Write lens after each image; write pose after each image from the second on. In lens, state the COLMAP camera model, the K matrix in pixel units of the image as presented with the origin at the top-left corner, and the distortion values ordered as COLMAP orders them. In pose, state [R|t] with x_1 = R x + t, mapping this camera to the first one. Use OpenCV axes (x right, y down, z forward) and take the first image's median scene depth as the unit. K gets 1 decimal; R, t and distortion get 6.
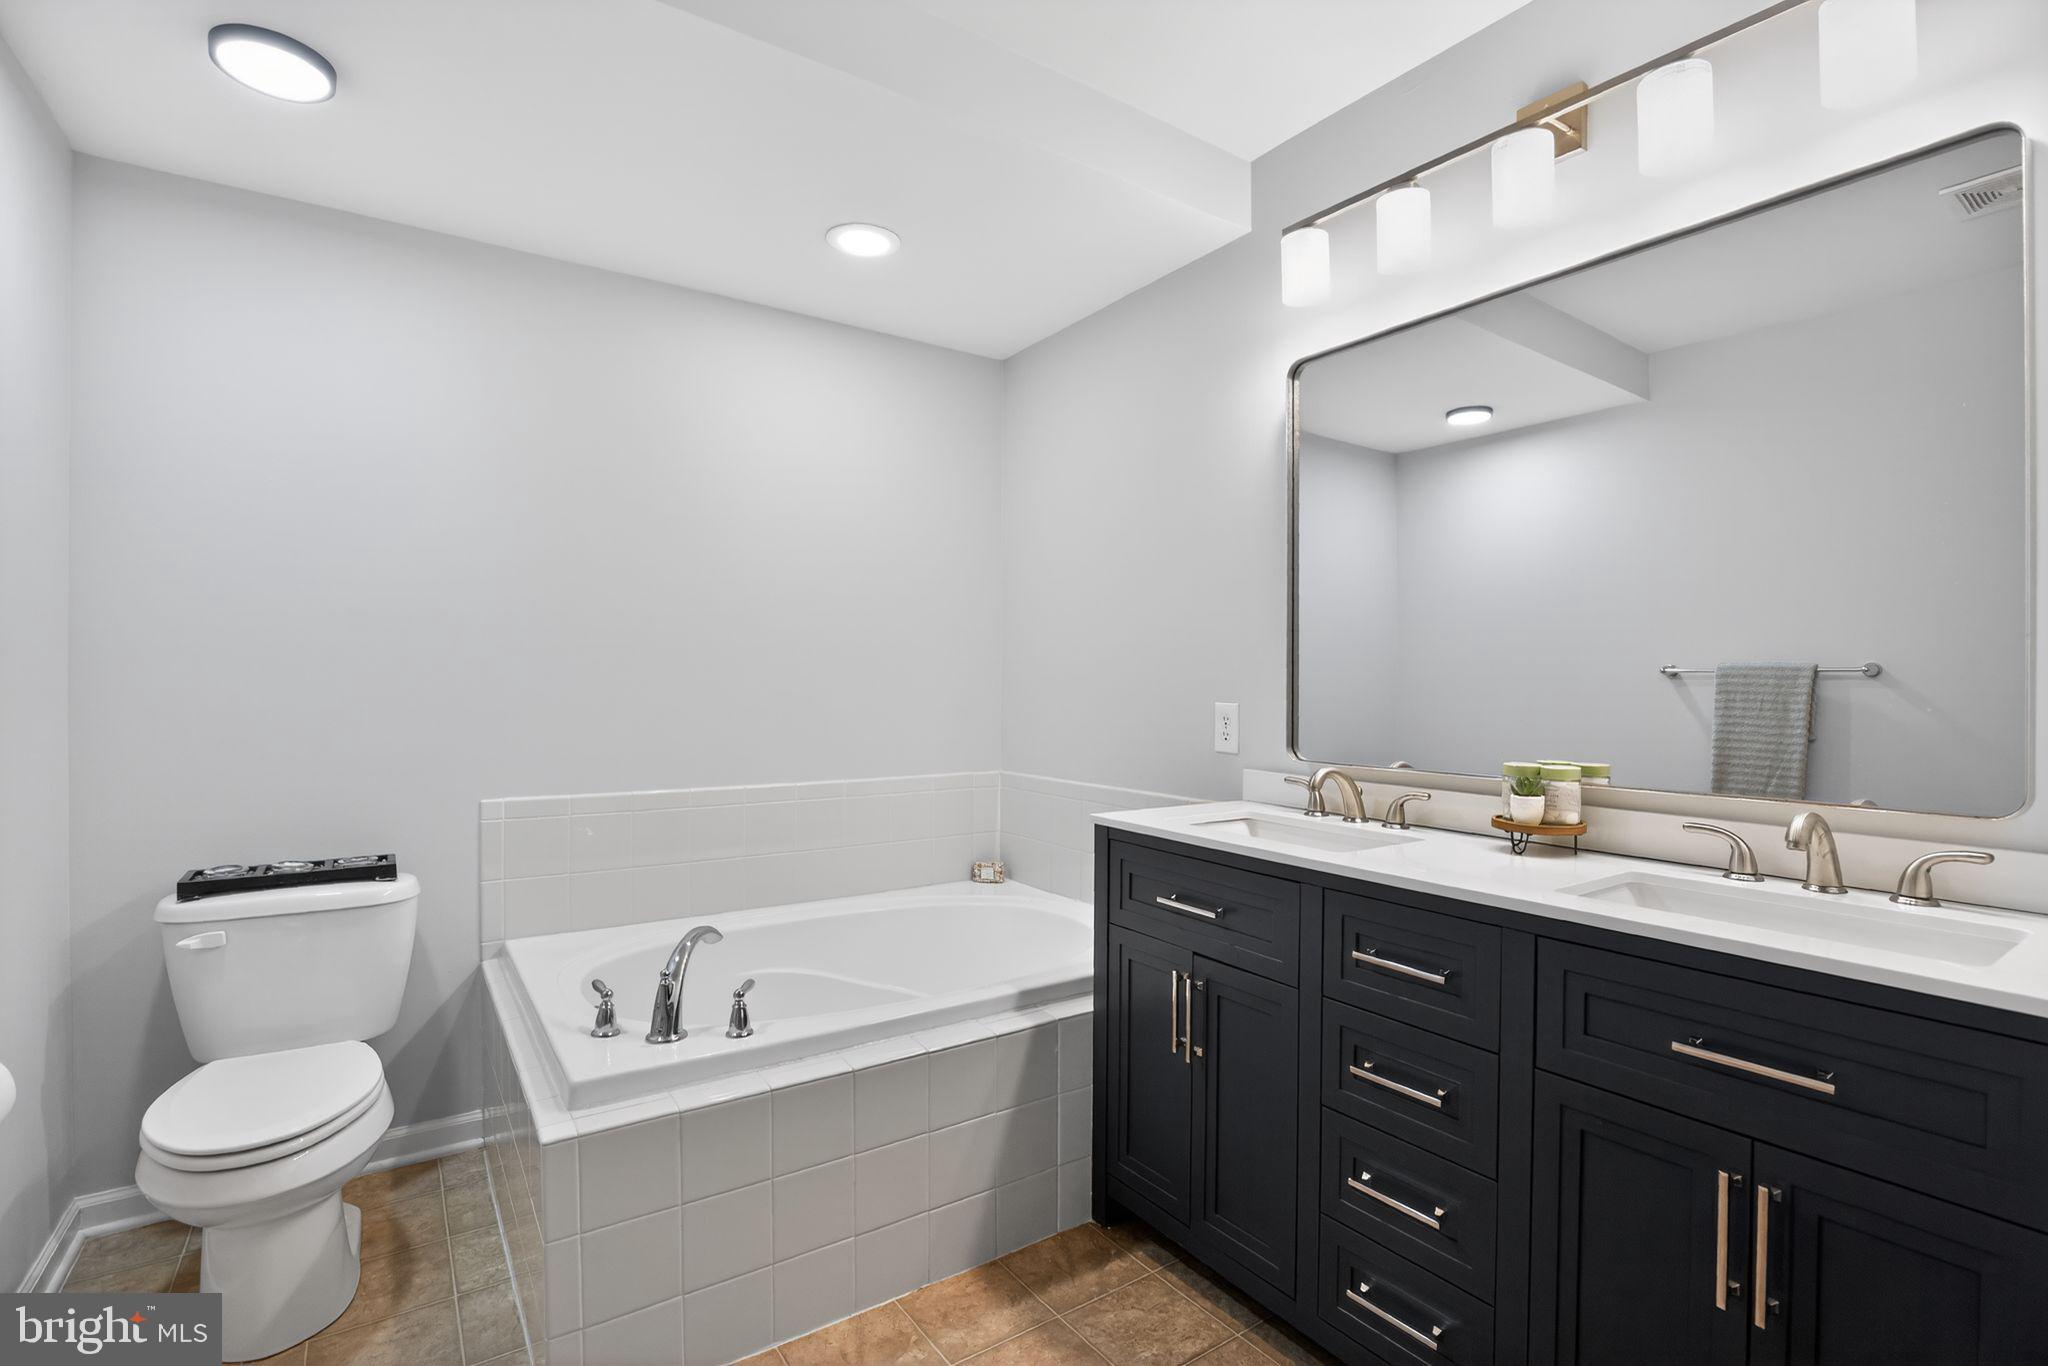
lens RADIAL K [[938.9, 0, 1027.5], [0, 938.9, 692.8], [0, 0, 1]] dist [-0.046490, 0.007448]
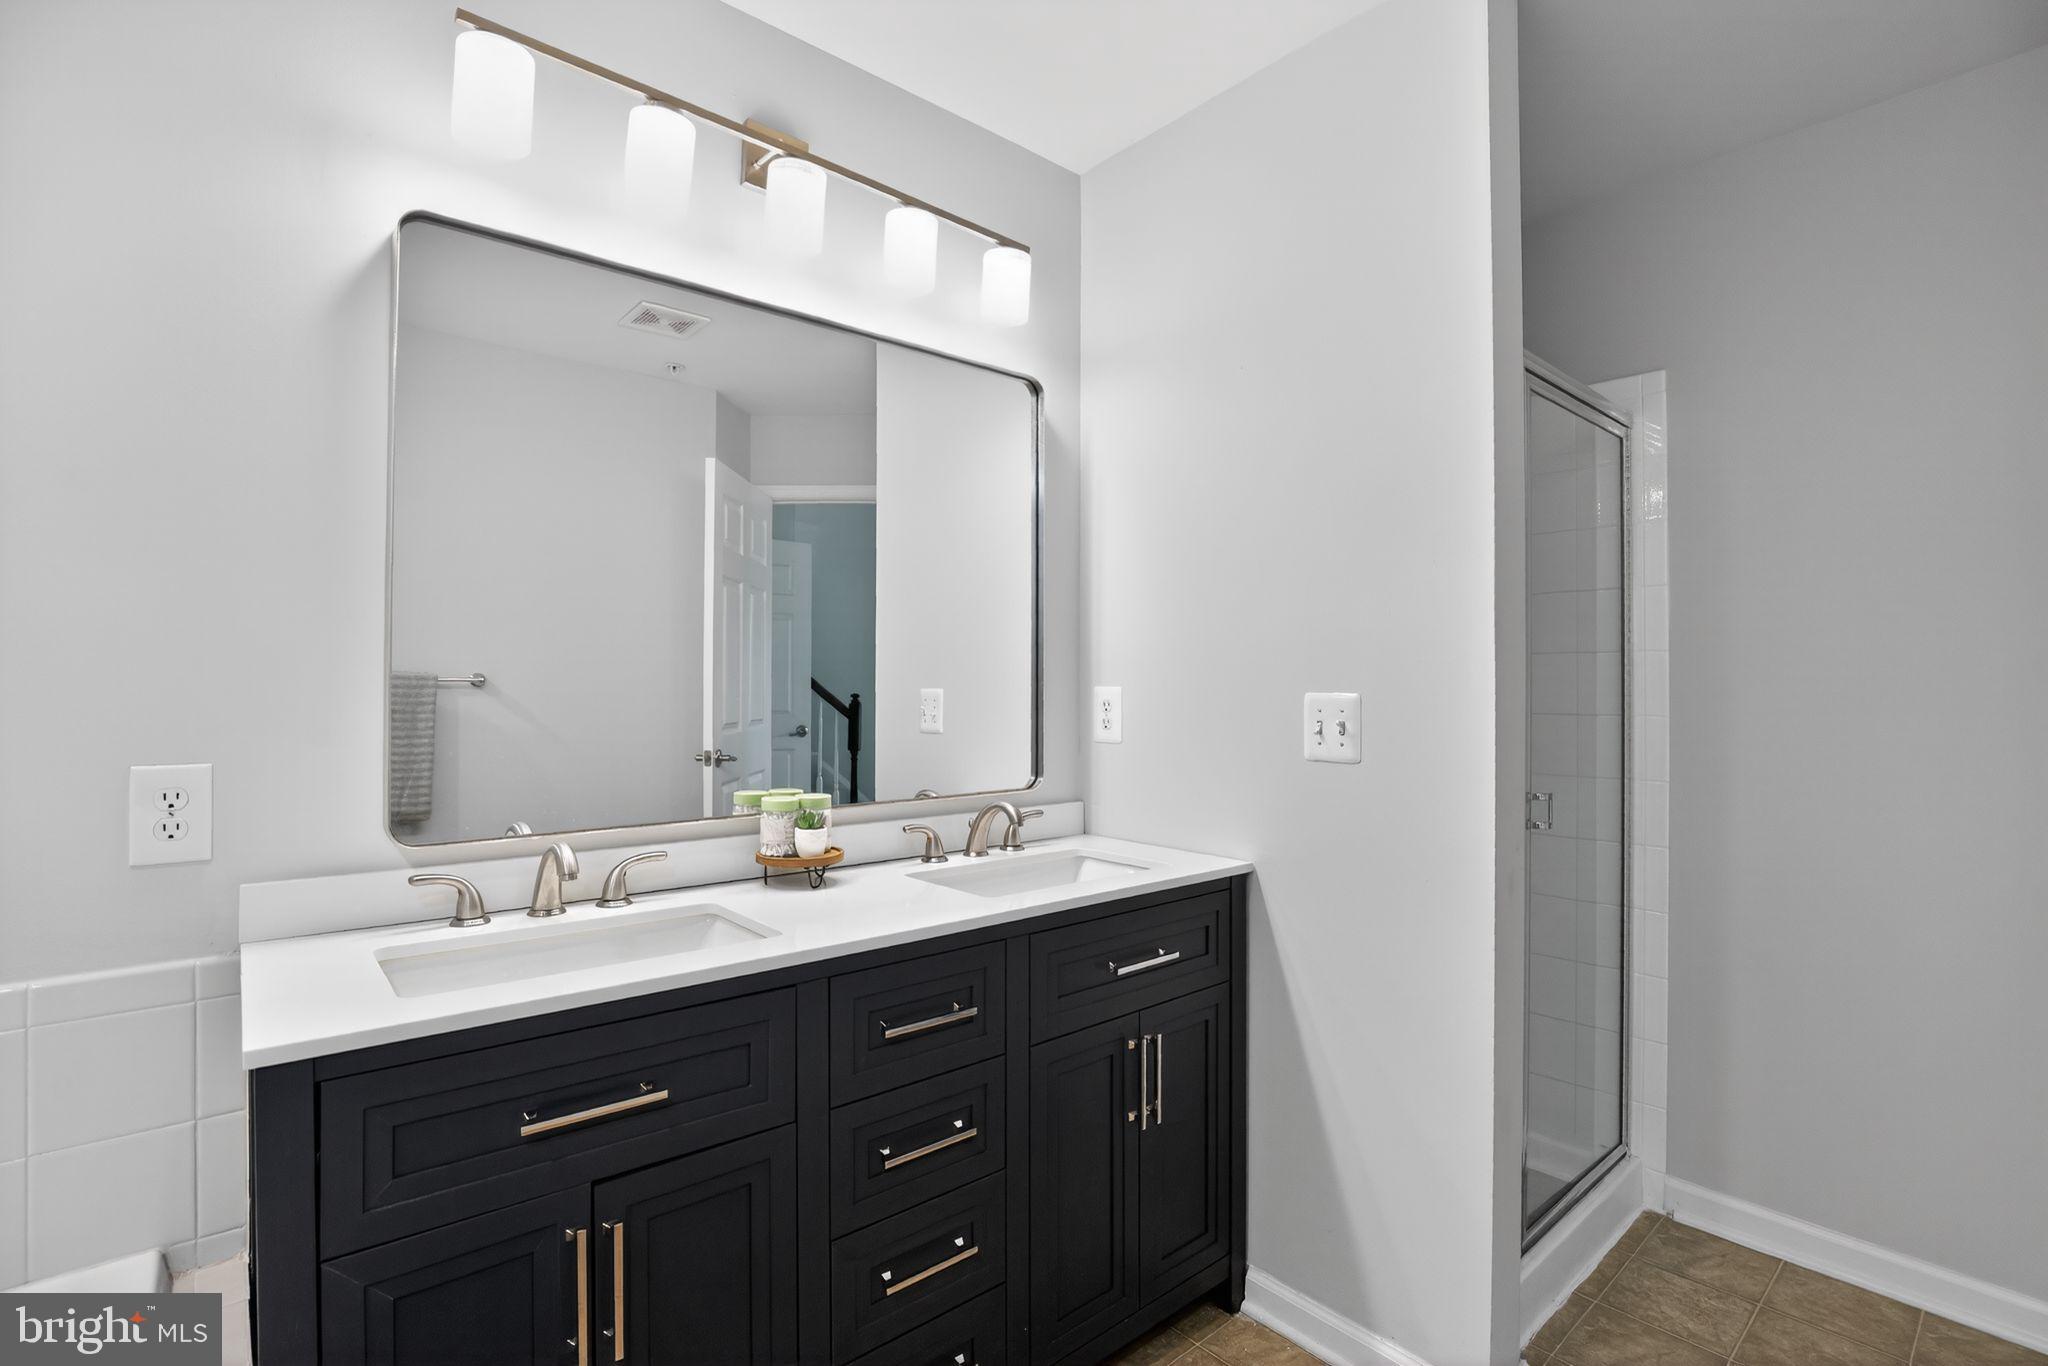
lens RADIAL K [[938.9, 0, 1027.5], [0, 938.9, 692.8], [0, 0, 1]] dist [-0.046490, 0.007448]
pose [[-0.107636, -0.017437, 0.994037, -0.244744], [0.003236, 0.999835, 0.017889, -0.026730], [-0.994185, 0.005142, -0.107562, 0.443638]]
